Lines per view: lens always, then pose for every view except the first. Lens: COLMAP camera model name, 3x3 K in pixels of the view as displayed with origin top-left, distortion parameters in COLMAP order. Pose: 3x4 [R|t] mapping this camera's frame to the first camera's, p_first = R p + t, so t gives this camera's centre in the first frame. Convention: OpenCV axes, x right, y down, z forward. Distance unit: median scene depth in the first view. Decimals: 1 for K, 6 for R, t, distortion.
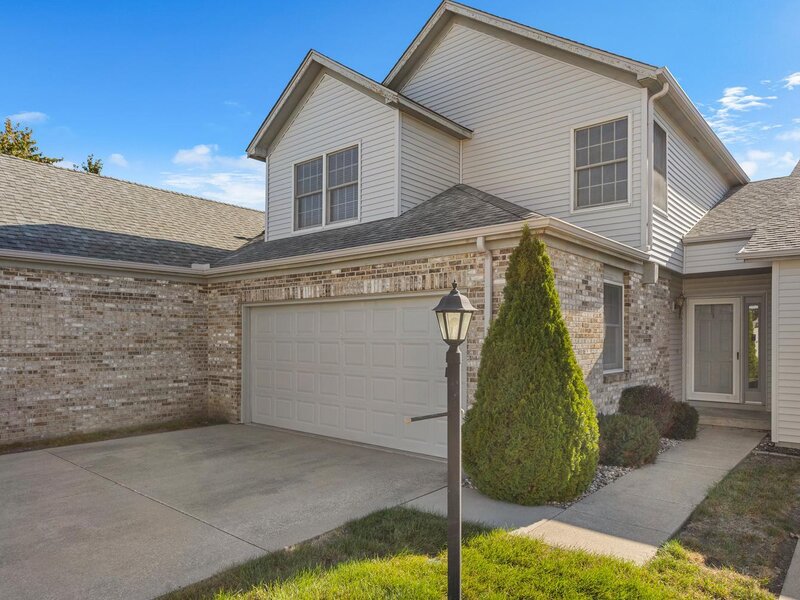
lens RADIAL K [[538.3, 0, 399.6], [0, 538.3, 324.8], [0, 0, 1]] dist [-0.012390, -0.000269]
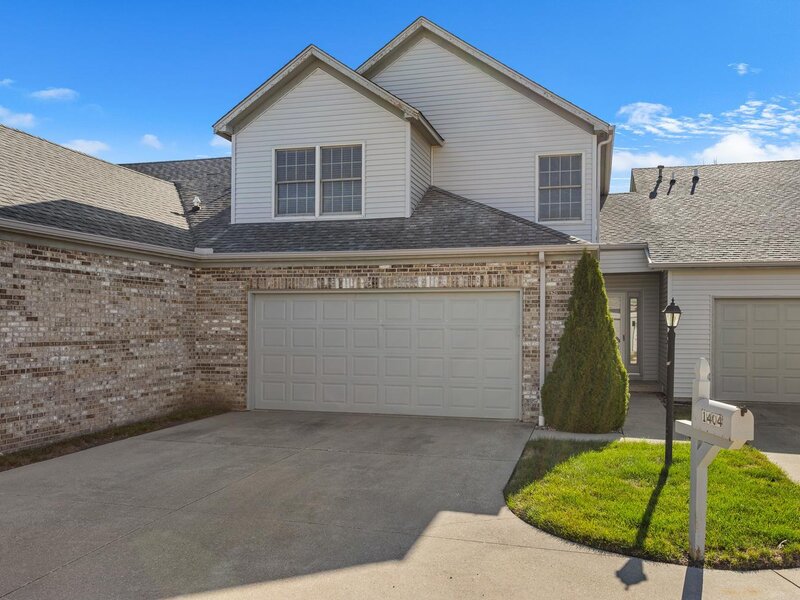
lens RADIAL K [[711.9, 0, 400.0], [0, 711.9, 300.0], [0, 0, 1]] dist [0.001204, -0.002554]
pose [[0.900935, 0.013019, 0.433759, -0.682220], [-0.009720, 0.999905, -0.009824, -0.012170], [-0.433845, 0.004634, 0.900976, -0.346876]]
